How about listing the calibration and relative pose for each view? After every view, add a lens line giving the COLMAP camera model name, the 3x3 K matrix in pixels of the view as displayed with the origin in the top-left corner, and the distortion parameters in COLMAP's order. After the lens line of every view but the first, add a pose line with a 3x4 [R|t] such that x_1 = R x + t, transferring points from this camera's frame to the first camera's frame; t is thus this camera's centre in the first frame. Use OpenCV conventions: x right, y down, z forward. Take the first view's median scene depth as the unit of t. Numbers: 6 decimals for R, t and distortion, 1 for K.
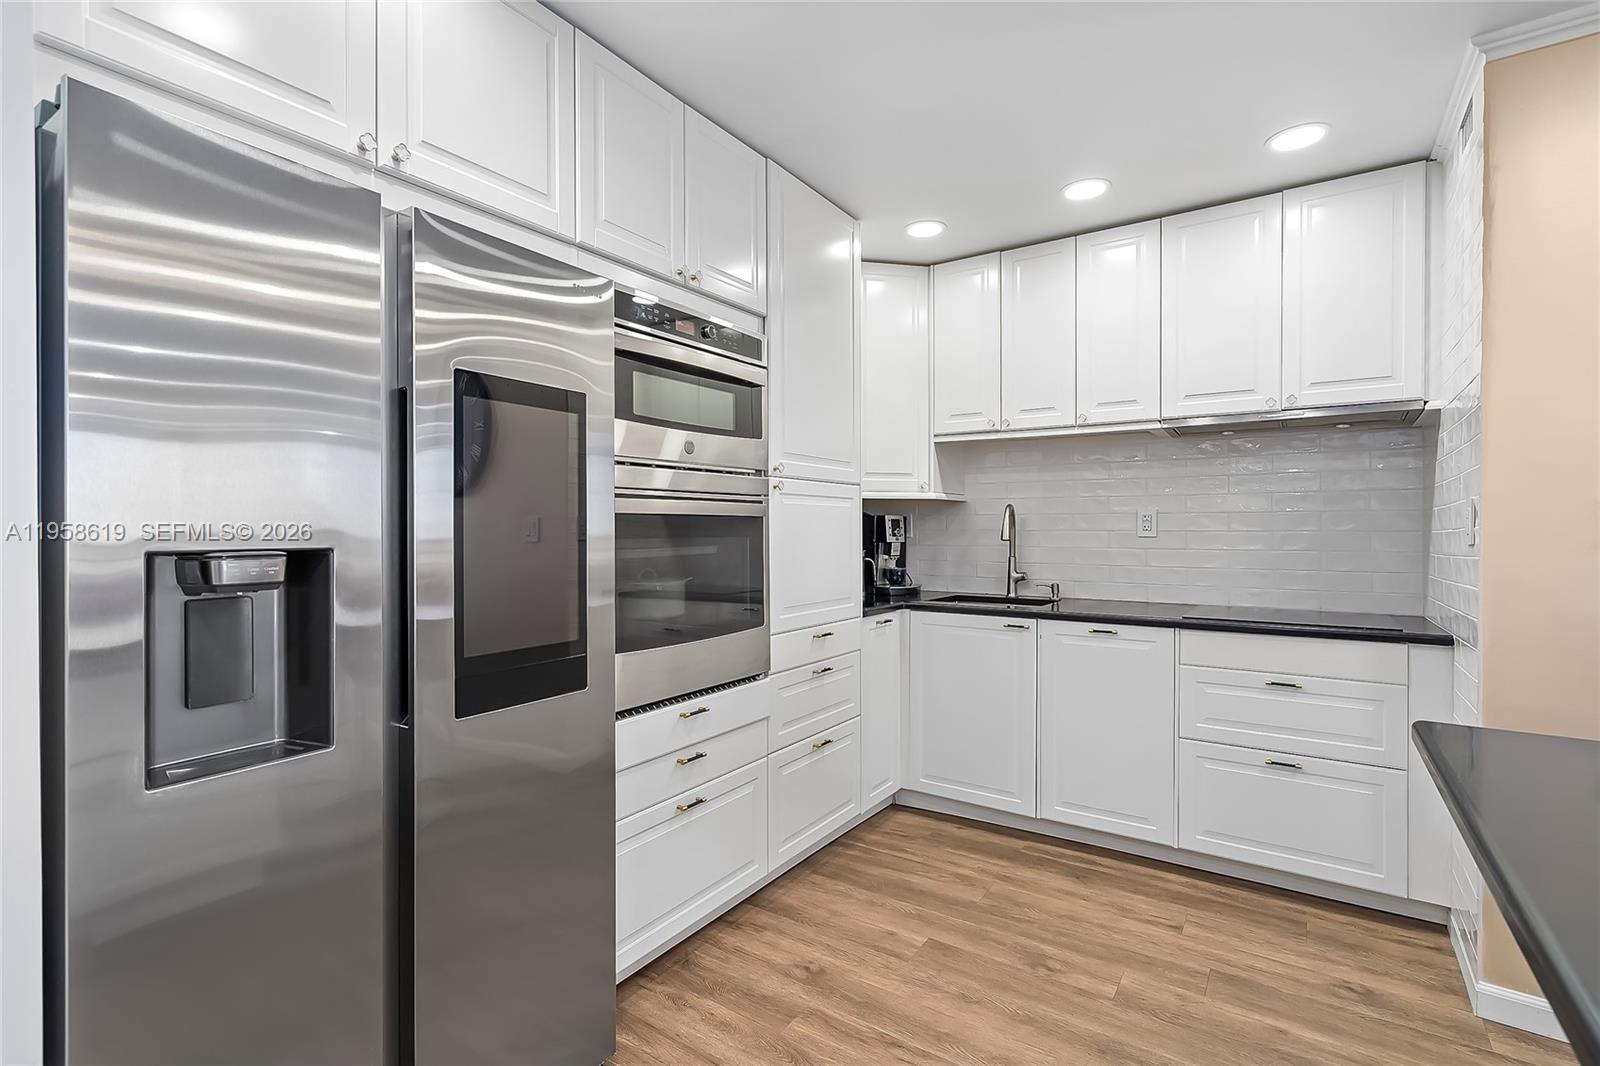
lens RADIAL K [[744.7, 0, 796.2], [0, 744.7, 533.1], [0, 0, 1]] dist [-0.009180, 0.003206]
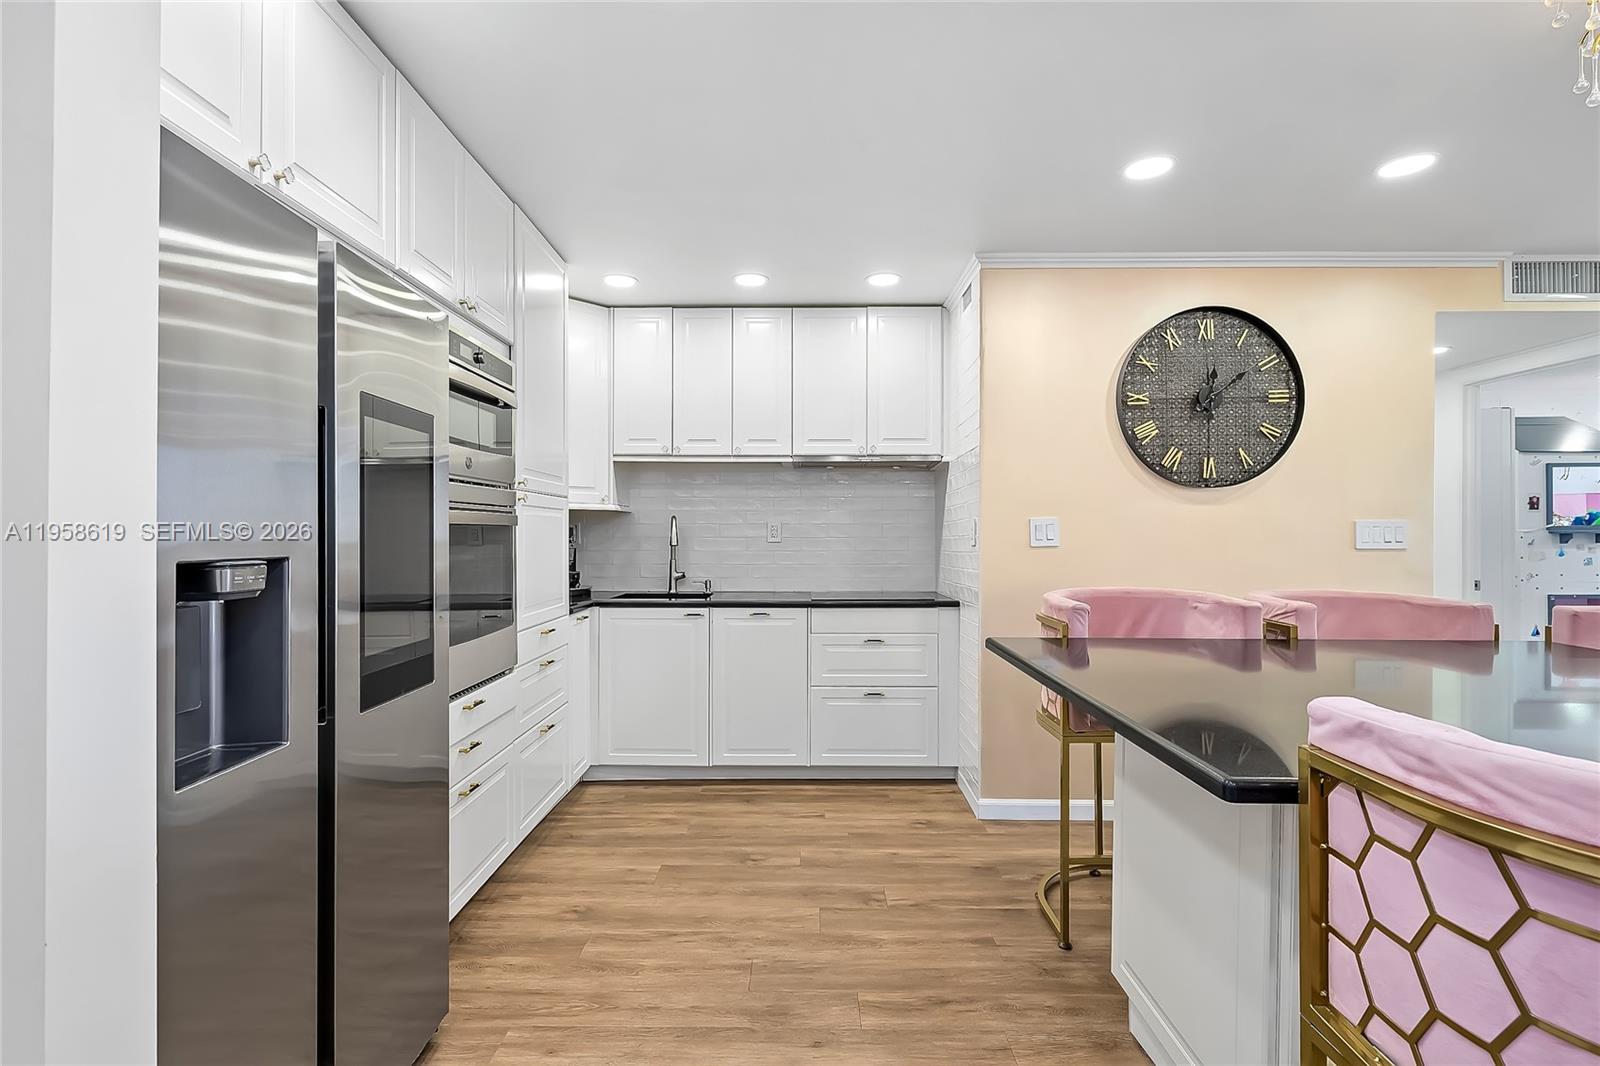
lens RADIAL K [[744.7, 0, 800.2], [0, 744.7, 536.3], [0, 0, 1]] dist [-0.009180, 0.003206]
pose [[0.823672, -0.001772, 0.567064, -0.311315], [0.003927, 0.999989, -0.002579, -0.001865], [-0.567053, 0.004351, 0.823670, -0.149449]]
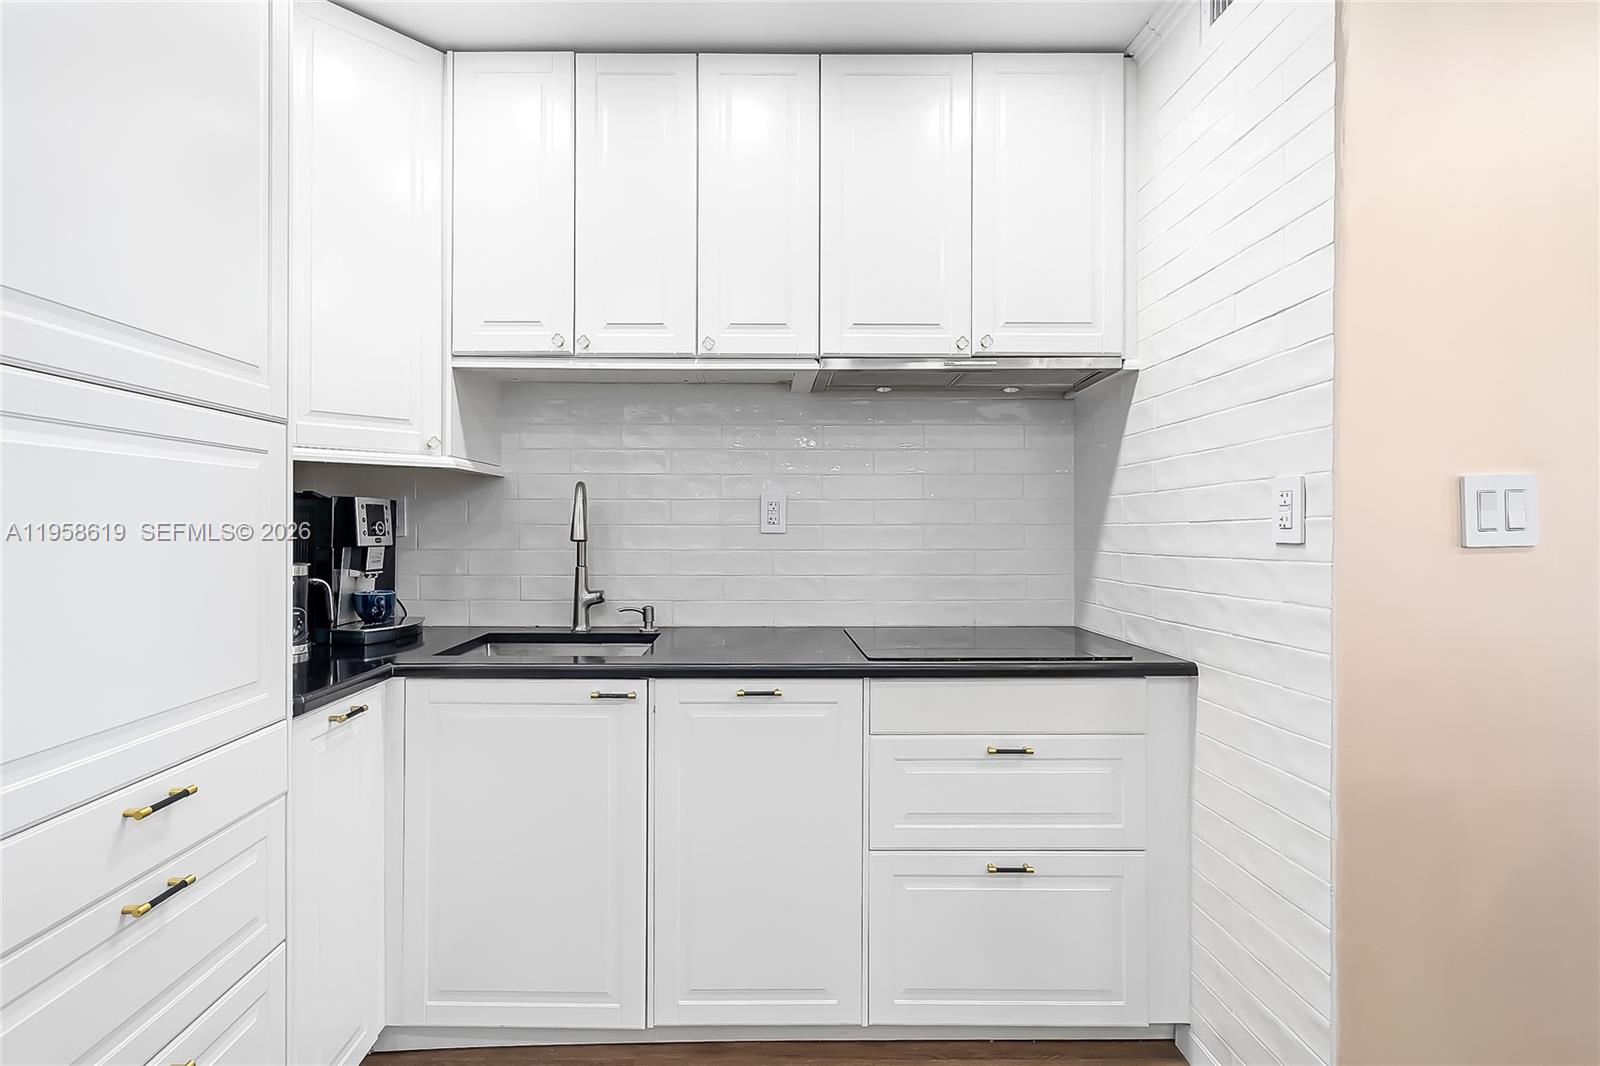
lens RADIAL K [[744.7, 0, 749.8], [0, 744.7, 510.2], [0, 0, 1]] dist [-0.009180, 0.003206]
pose [[0.826308, 0.007475, 0.563168, 0.076436], [0.004733, 0.999784, -0.020214, -0.002759], [-0.563198, 0.019368, 0.826095, 0.563399]]
